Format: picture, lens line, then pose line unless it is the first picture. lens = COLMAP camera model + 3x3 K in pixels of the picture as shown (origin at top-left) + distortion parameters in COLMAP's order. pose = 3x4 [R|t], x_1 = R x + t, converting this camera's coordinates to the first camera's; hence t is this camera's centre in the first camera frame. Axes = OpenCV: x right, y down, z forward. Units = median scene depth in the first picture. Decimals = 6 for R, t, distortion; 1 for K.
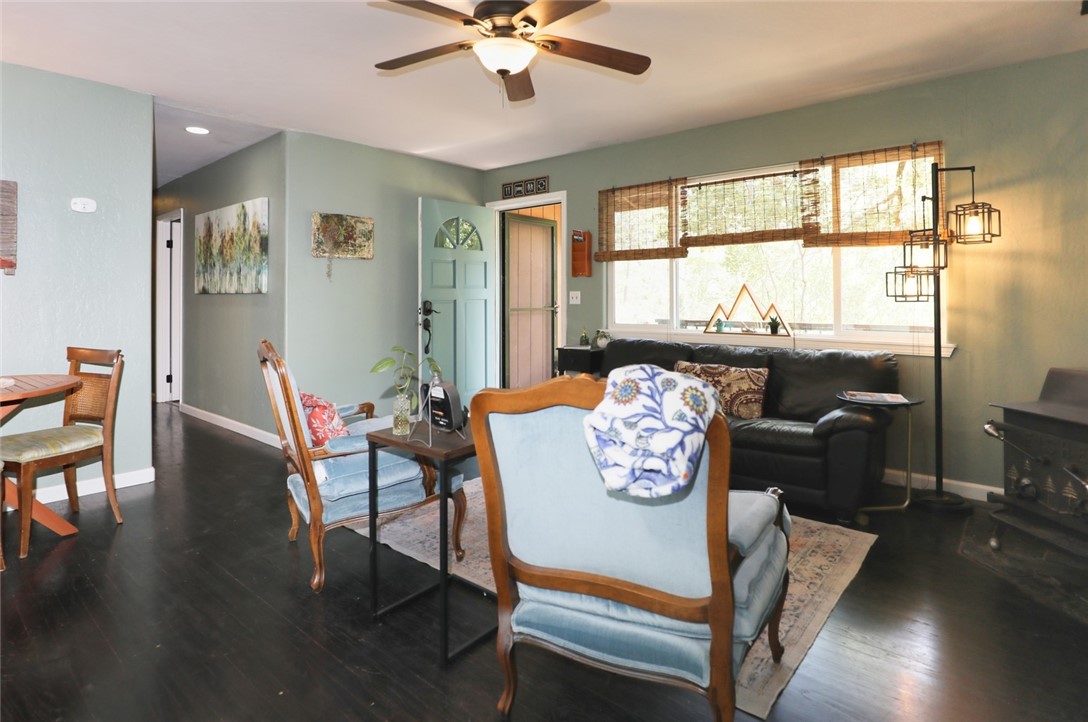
lens RADIAL K [[598.6, 0, 519.4], [0, 598.6, 292.6], [0, 0, 1]] dist [-0.021110, -0.001402]
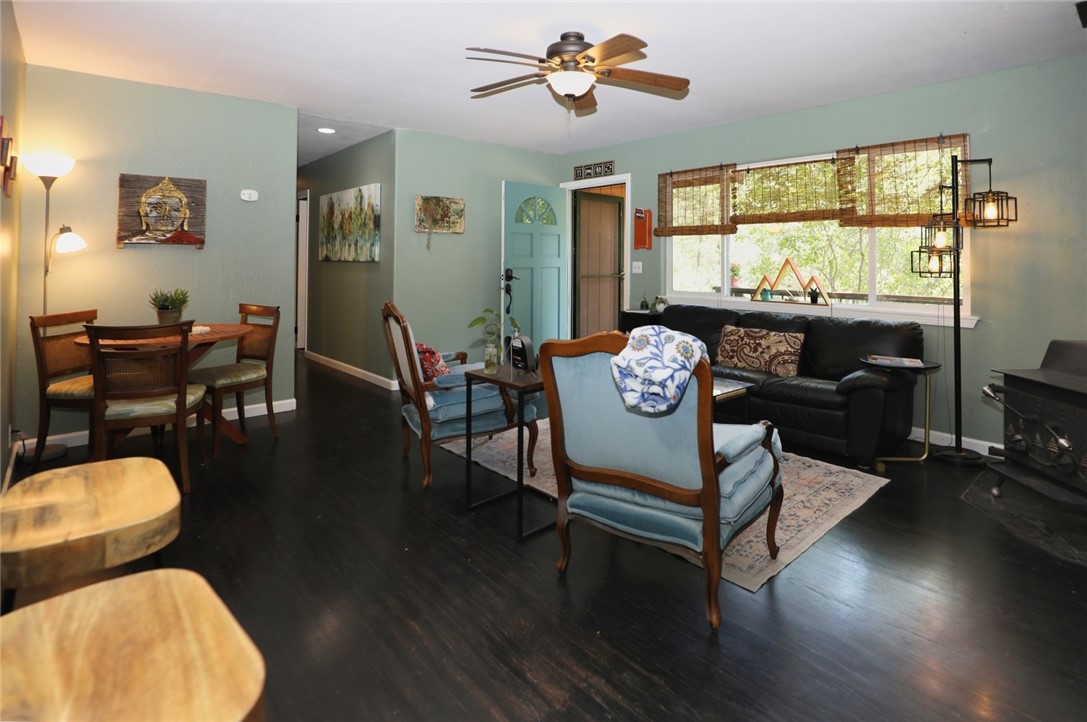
lens RADIAL K [[568.3, 0, 518.6], [0, 568.3, 250.3], [0, 0, 1]] dist [-0.006641, 0.000480]
pose [[0.991012, 0.007222, -0.133580, 0.022055], [-0.008682, 0.999909, -0.010353, -0.018036], [0.133493, 0.011420, 0.990984, -0.164716]]
